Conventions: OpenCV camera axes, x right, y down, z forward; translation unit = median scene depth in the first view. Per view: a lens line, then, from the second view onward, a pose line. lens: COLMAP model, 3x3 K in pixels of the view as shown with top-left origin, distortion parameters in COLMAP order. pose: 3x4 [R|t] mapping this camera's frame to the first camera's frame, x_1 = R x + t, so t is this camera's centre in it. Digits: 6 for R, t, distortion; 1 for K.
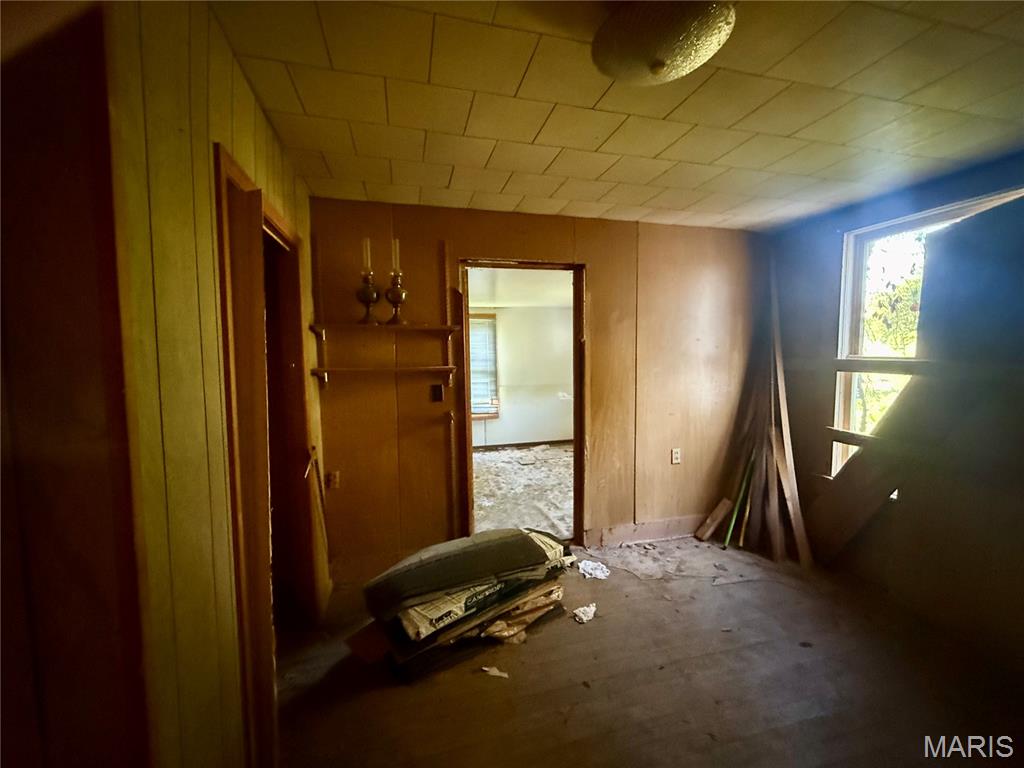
lens RADIAL K [[414.5, 0, 510.0], [0, 414.5, 384.4], [0, 0, 1]] dist [-0.001486, -0.000047]
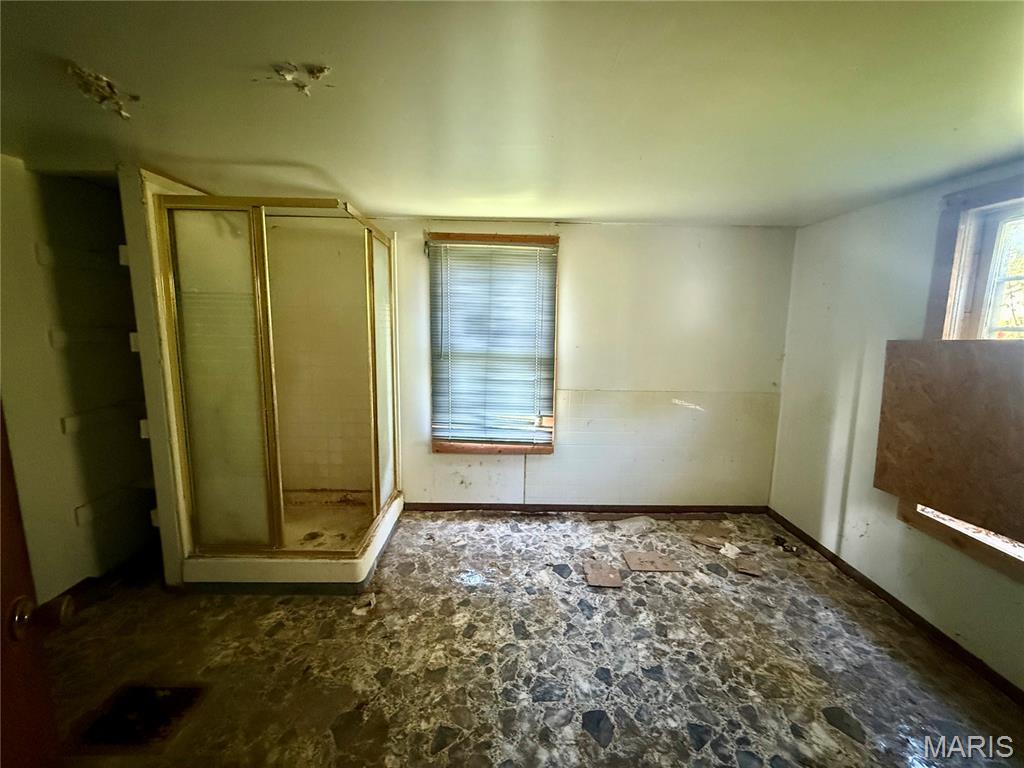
lens RADIAL K [[414.5, 0, 513.3], [0, 414.5, 381.4], [0, 0, 1]] dist [-0.001486, -0.000047]
pose [[0.976820, 0.065127, -0.203916, 0.022078], [-0.052490, 0.996386, 0.066787, -0.035448], [0.207528, -0.054535, 0.976708, 0.527730]]
